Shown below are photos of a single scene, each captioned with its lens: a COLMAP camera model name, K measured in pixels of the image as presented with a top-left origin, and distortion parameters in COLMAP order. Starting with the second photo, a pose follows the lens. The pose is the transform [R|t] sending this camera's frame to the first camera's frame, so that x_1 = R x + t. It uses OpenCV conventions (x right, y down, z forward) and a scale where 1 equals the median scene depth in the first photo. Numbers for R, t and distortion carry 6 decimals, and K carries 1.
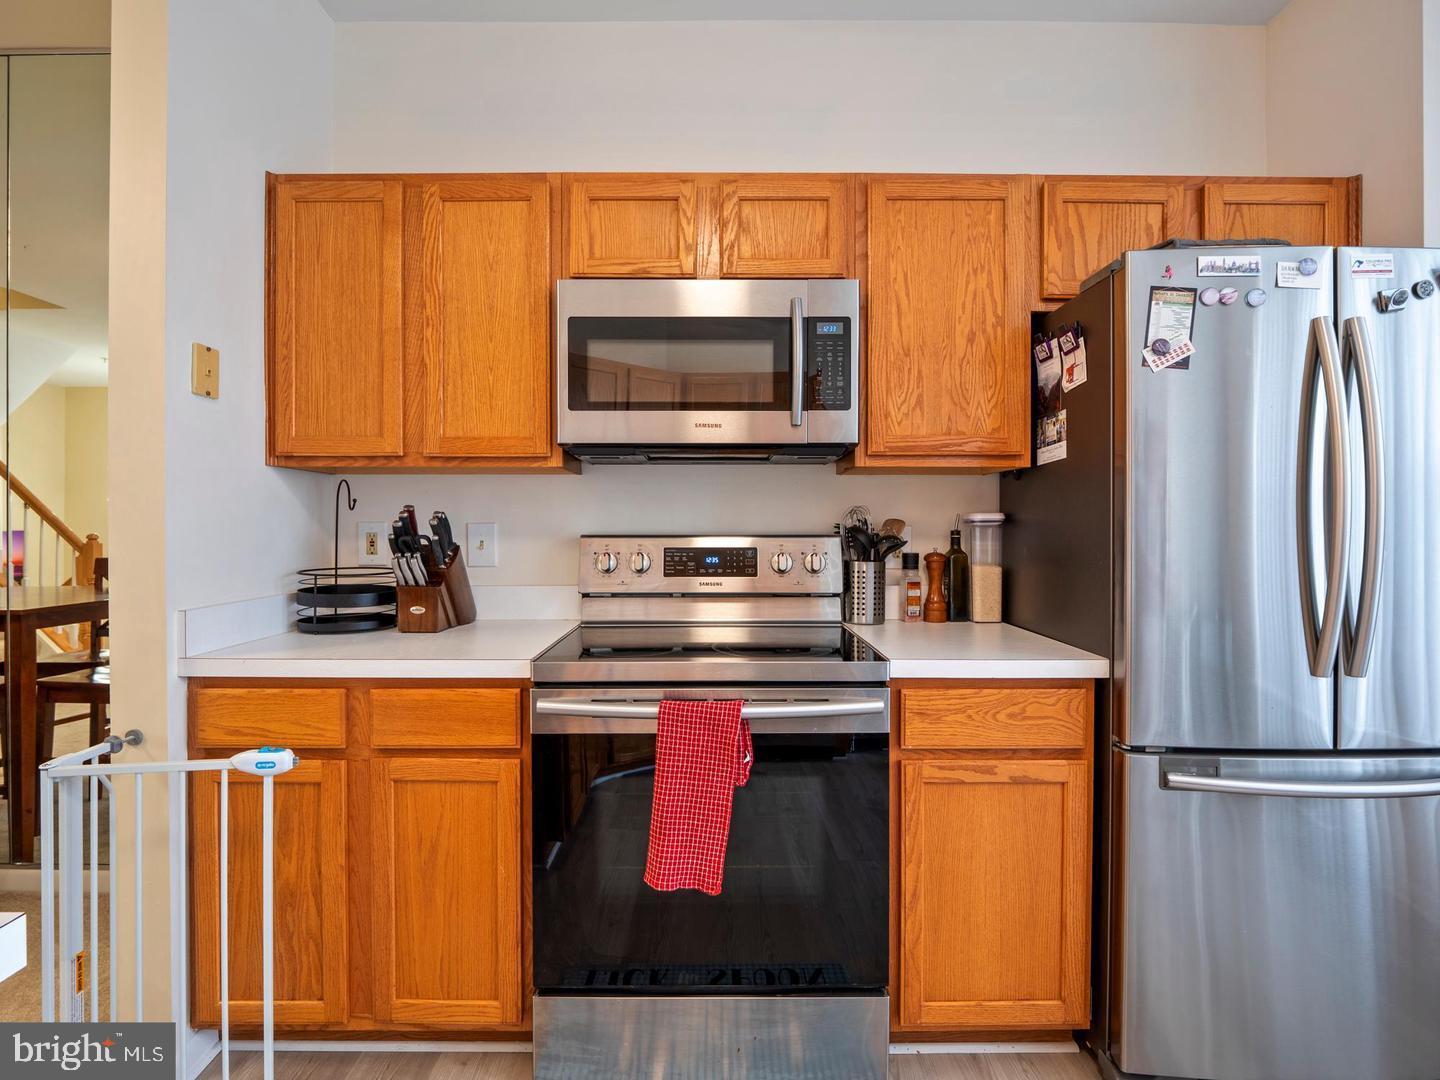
lens RADIAL K [[697.3, 0, 714.3], [0, 697.3, 531.2], [0, 0, 1]] dist [-0.001990, -0.010325]
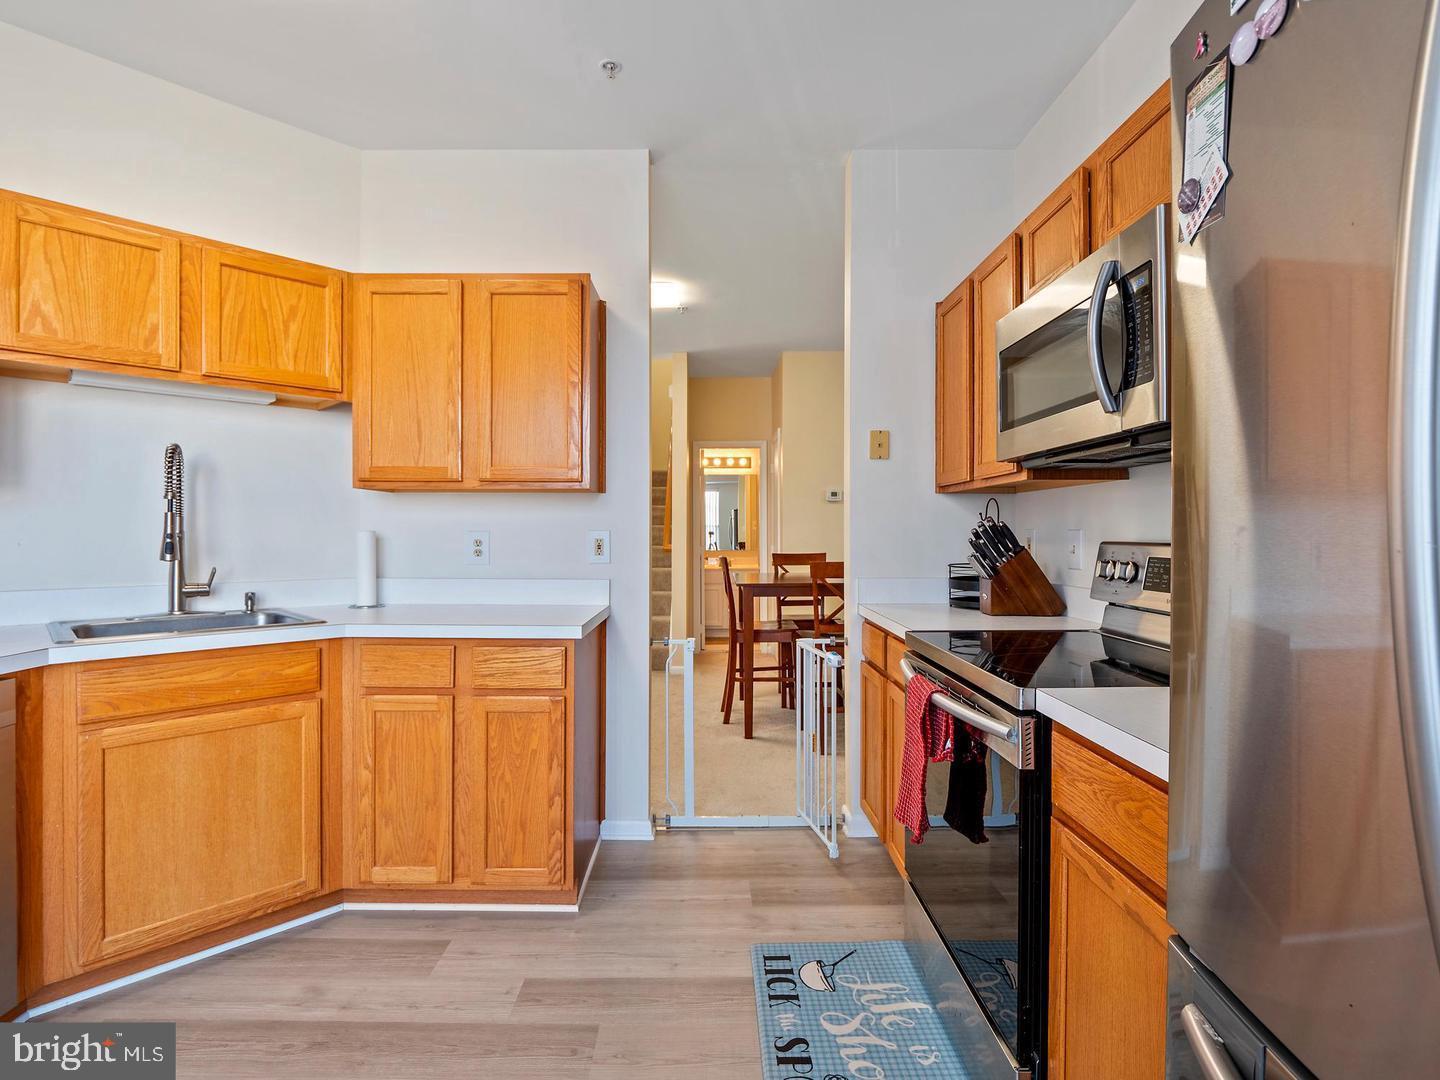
lens RADIAL K [[711.7, 0, 718.0], [0, 711.7, 533.6], [0, 0, 1]] dist [-0.011847, -0.000593]
pose [[0.010416, 0.001101, -0.999945, 0.965025], [-0.010088, 0.999949, 0.000996, -0.002219], [0.999895, 0.010077, 0.010427, 0.518727]]
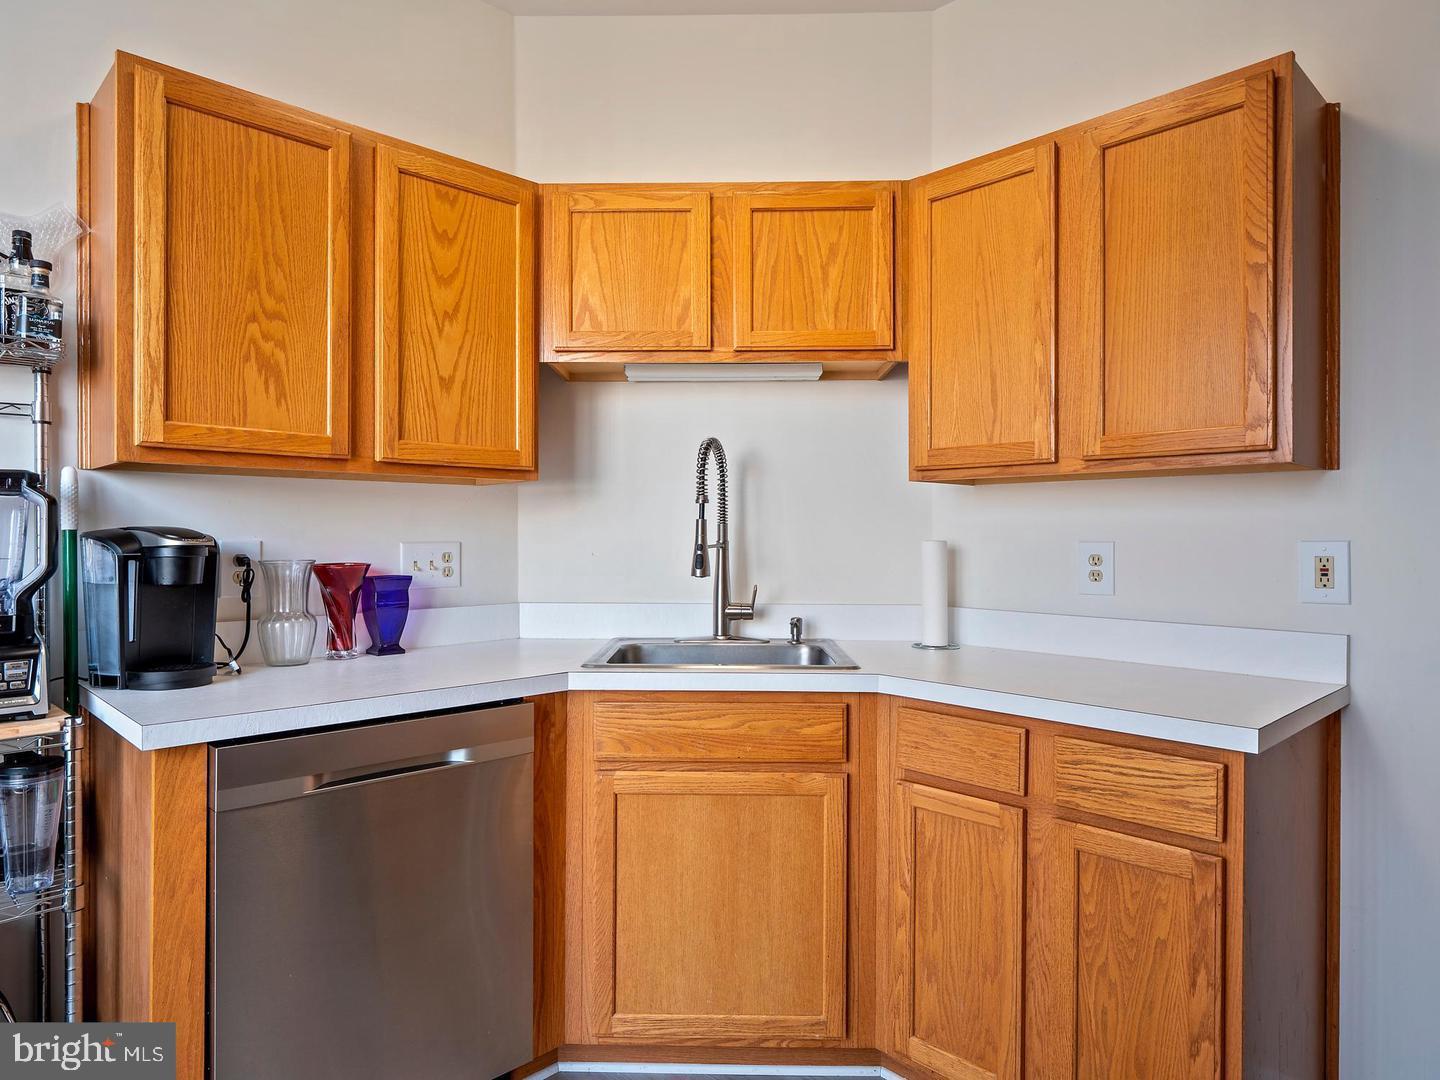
lens RADIAL K [[901.1, 0, 704.0], [0, 901.1, 536.1], [0, 0, 1]] dist [0.001794, -0.001780]
pose [[-0.724570, -0.000534, -0.689201, 0.635081], [-0.007262, 0.999950, 0.006860, -0.012592], [0.689163, 0.009976, -0.724538, 0.536558]]
